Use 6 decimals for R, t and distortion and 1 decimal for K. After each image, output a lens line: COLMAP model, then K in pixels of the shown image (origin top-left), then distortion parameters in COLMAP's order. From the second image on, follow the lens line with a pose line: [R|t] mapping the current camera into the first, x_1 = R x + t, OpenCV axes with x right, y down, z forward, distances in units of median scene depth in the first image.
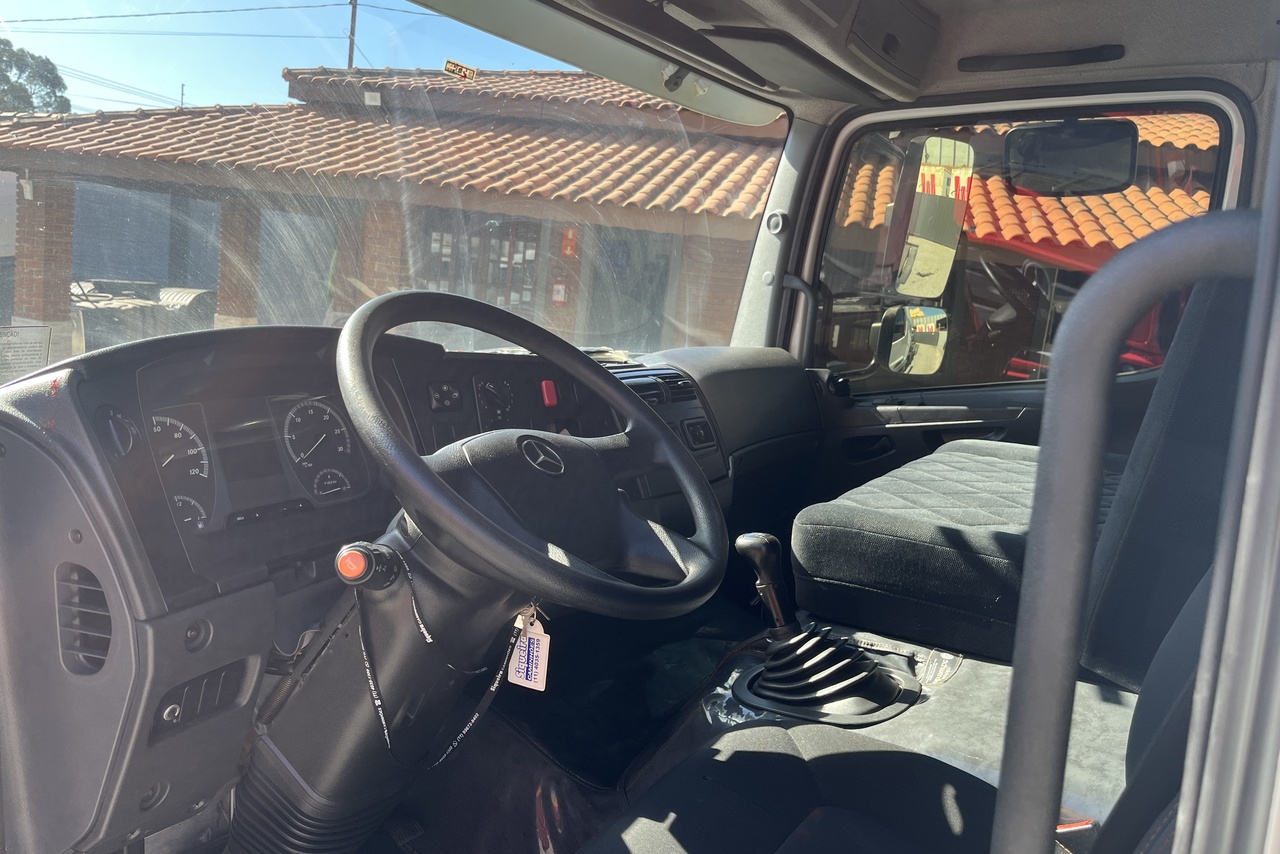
lens RADIAL K [[967.7, 0, 647.6], [0, 967.7, 430.8], [0, 0, 1]] dist [0.067257, -0.104381]
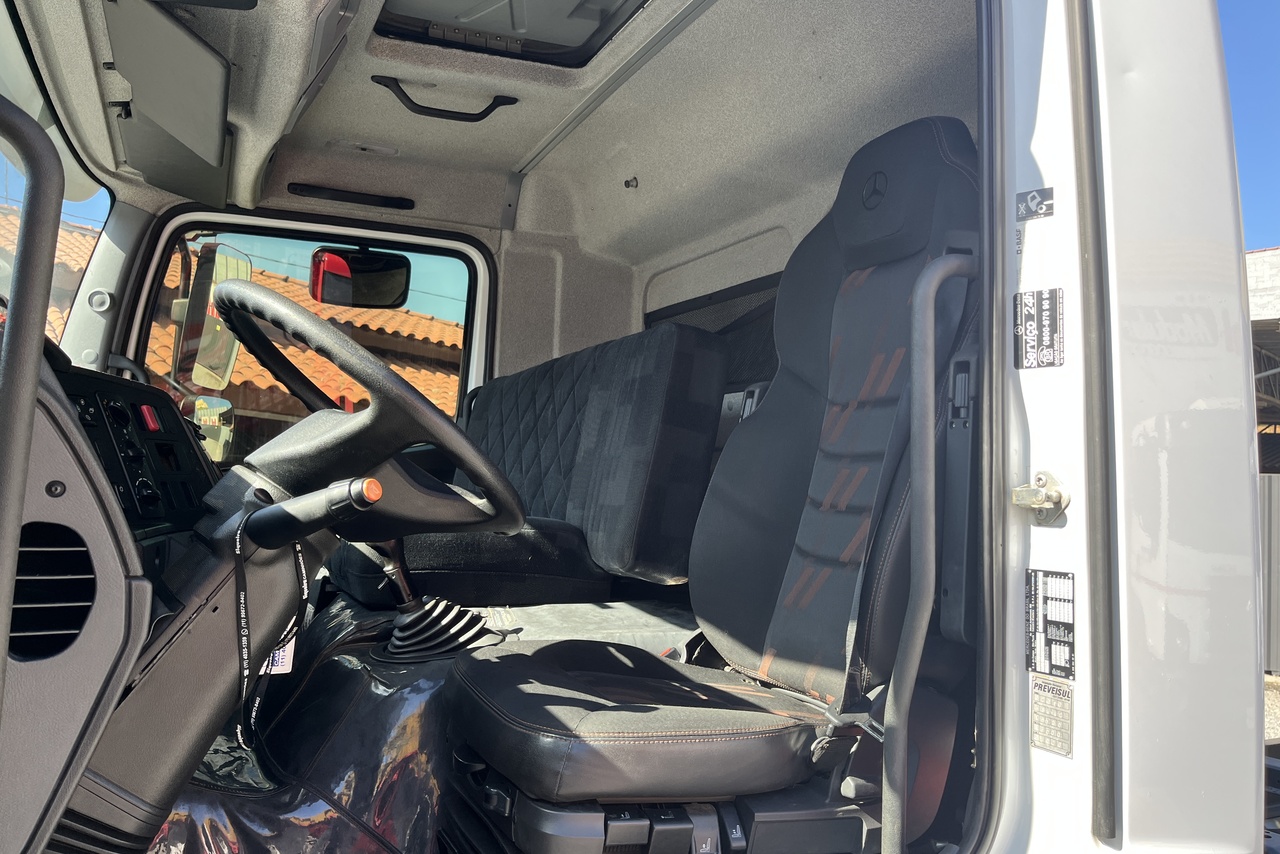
lens RADIAL K [[967.7, 0, 647.6], [0, 967.7, 430.8], [0, 0, 1]] dist [0.067257, -0.104381]
pose [[0.557015, 0.010051, 0.830441, -0.416159], [0.123279, 0.987848, -0.094645, 0.083773], [-0.821301, 0.155095, 0.549008, 0.032105]]
